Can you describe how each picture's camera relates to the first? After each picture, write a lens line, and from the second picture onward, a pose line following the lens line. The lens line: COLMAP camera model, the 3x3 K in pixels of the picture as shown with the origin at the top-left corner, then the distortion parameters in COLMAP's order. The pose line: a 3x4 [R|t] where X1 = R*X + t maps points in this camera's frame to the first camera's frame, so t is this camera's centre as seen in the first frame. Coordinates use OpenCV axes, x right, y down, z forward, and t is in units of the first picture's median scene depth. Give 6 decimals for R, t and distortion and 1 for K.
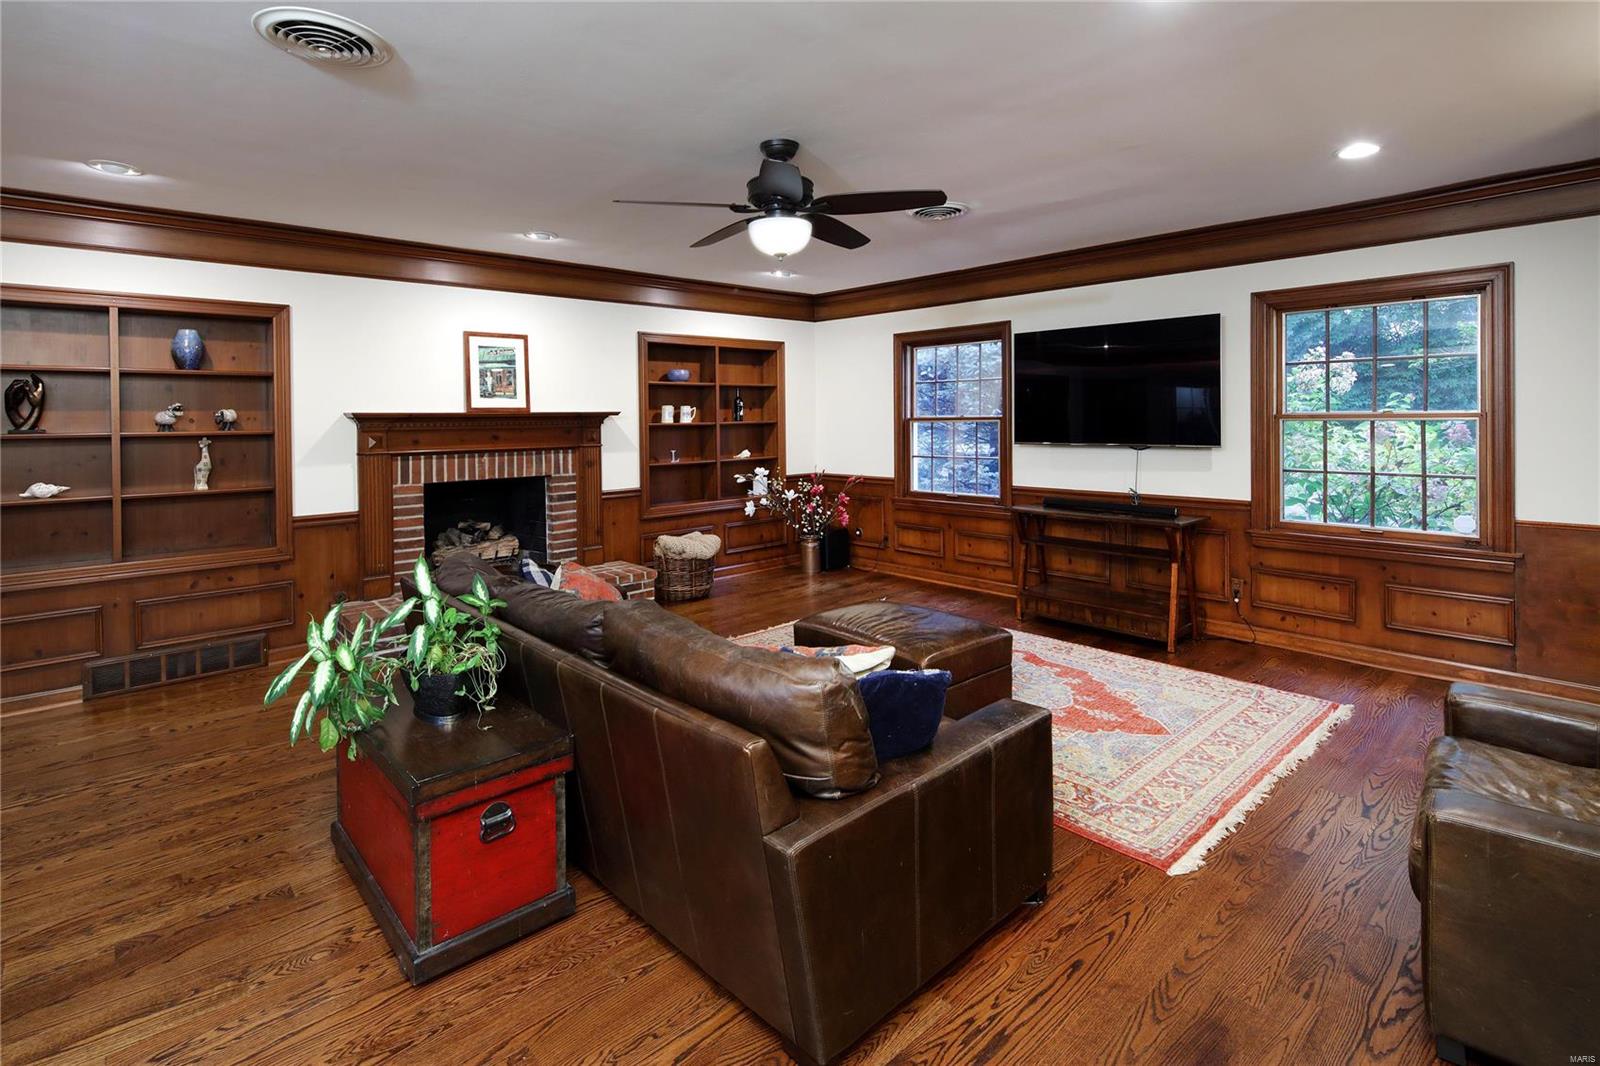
lens RADIAL K [[791.6, 0, 799.7], [0, 791.6, 426.6], [0, 0, 1]] dist [0.002996, -0.007592]
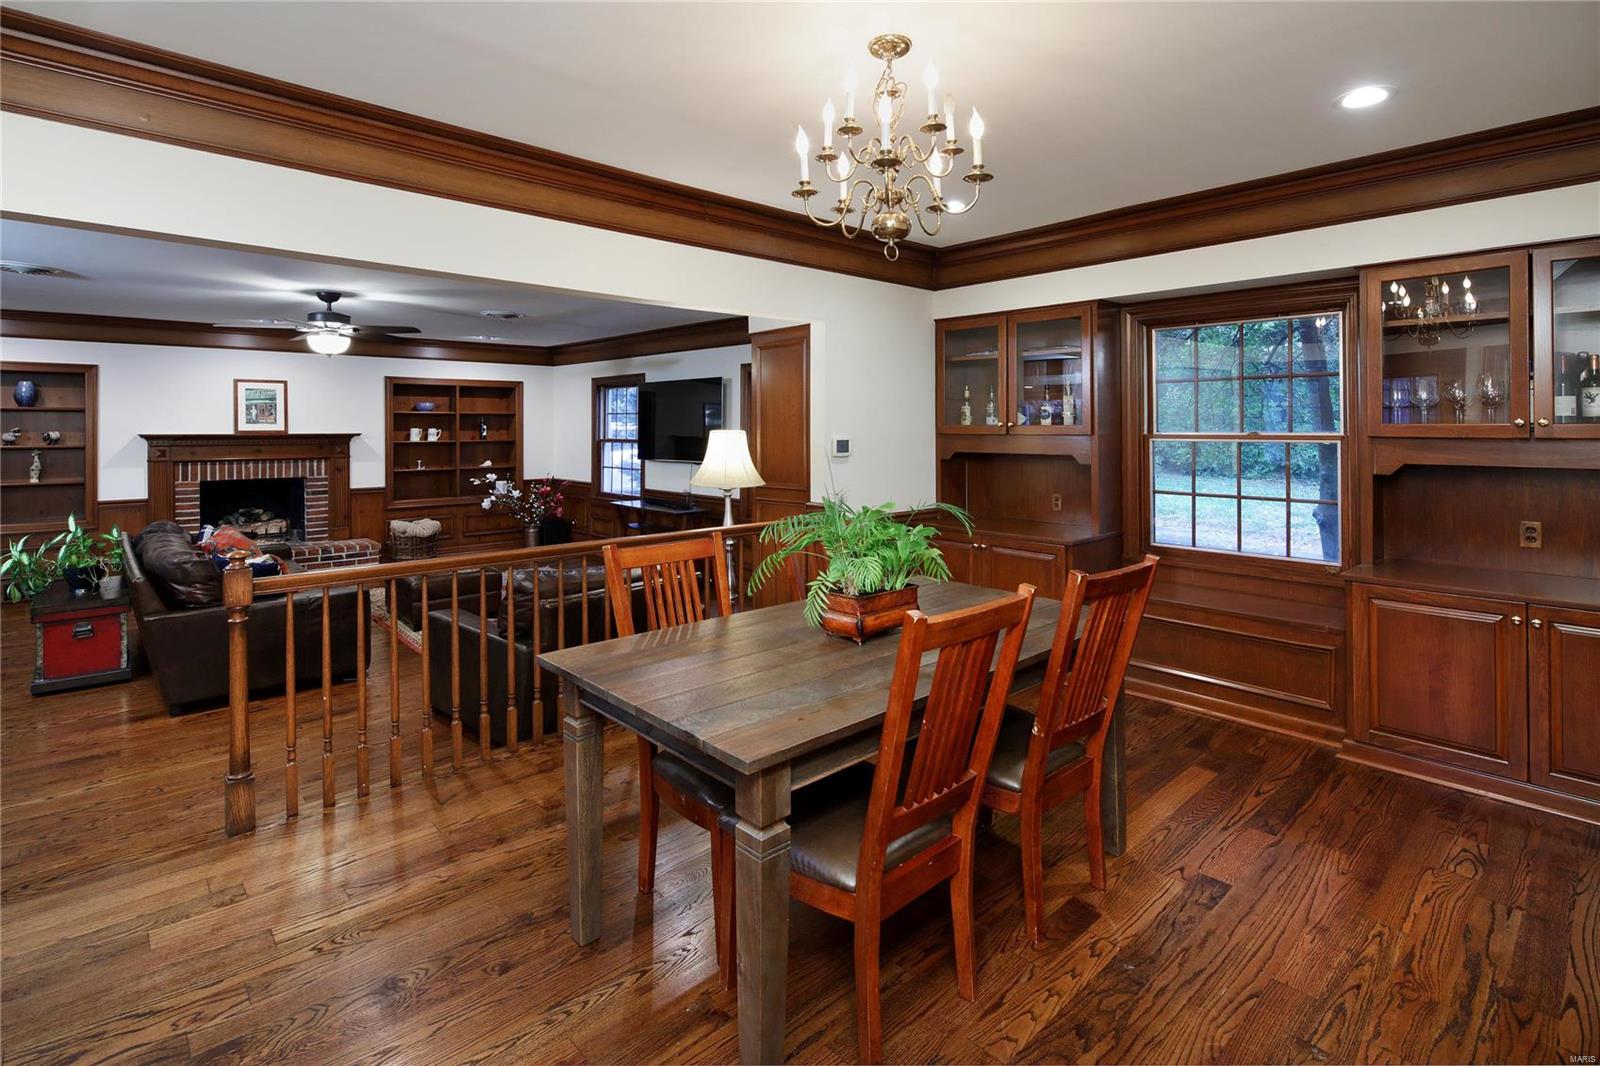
lens RADIAL K [[767.8, 0, 797.5], [0, 767.8, 434.9], [0, 0, 1]] dist [0.008504, -0.008103]
pose [[0.999760, 0.013689, 0.017128, 0.551597], [-0.013654, 0.999904, -0.002170, -0.024296], [-0.017156, 0.001936, 0.999851, -0.416394]]
